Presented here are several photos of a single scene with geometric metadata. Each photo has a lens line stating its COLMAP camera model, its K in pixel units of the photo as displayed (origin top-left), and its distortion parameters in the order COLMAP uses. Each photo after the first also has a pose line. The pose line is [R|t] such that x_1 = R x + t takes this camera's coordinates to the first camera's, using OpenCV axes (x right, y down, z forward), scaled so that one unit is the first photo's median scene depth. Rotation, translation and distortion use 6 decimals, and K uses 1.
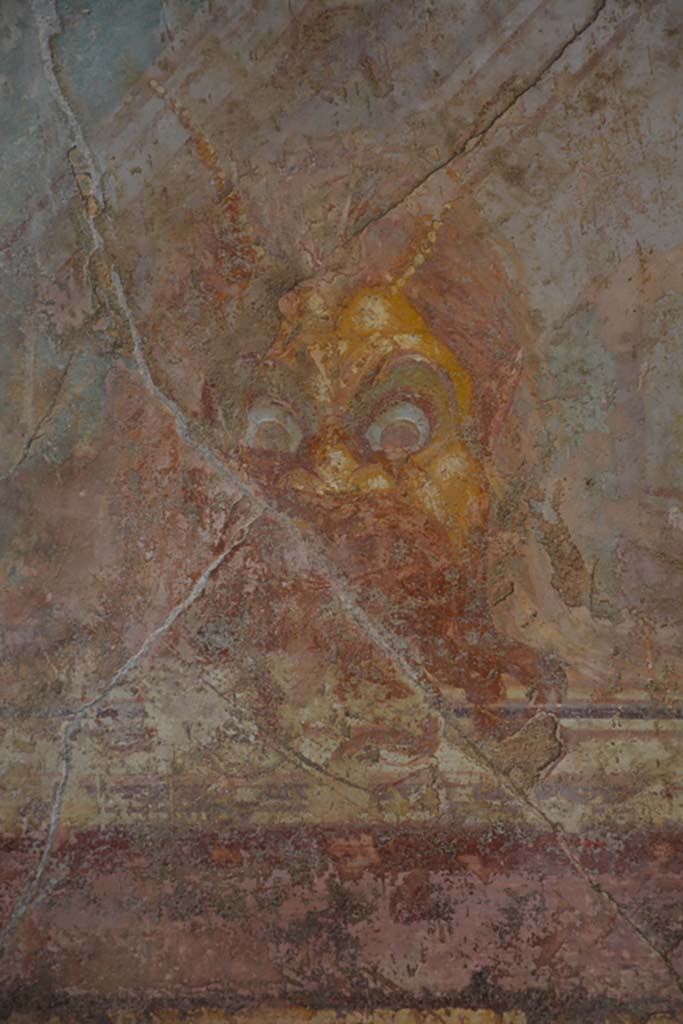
lens RADIAL K [[3877.9, 0, 342.3], [0, 3877.9, 512.2], [0, 0, 1]] dist [1.276026, 0.000000]
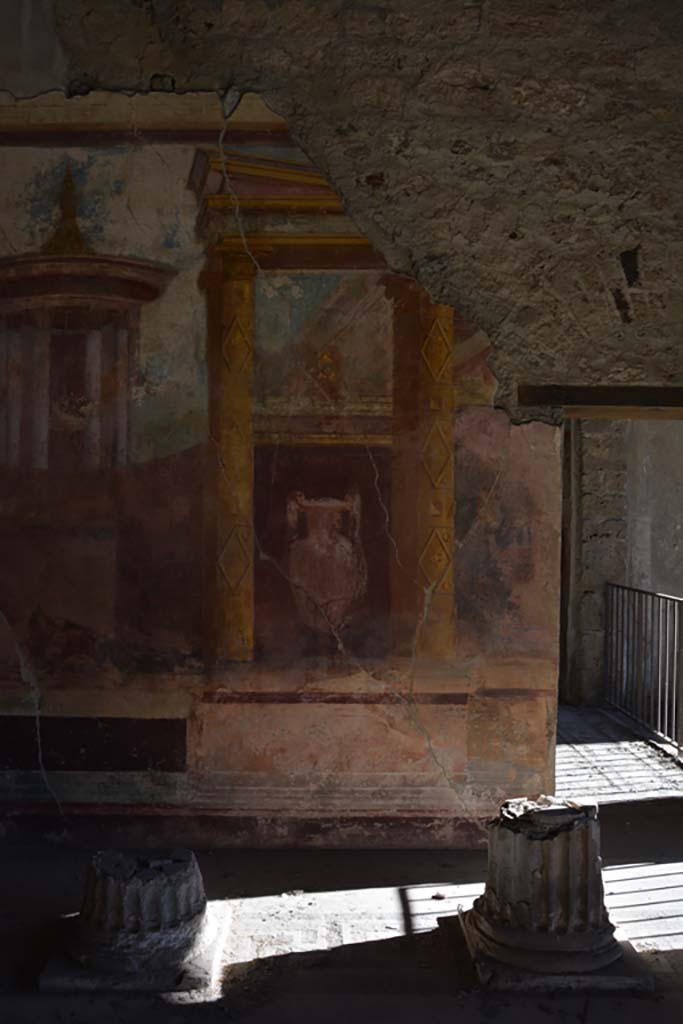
lens RADIAL K [[923.5, 0, 337.3], [0, 923.5, 512.9], [0, 0, 1]] dist [-0.006830, -0.000119]
pose [[0.999900, 0.013042, -0.005532, 0.052424], [-0.011743, 0.981442, 0.191397, -0.106477], [0.007926, -0.191313, 0.981497, -1.142809]]
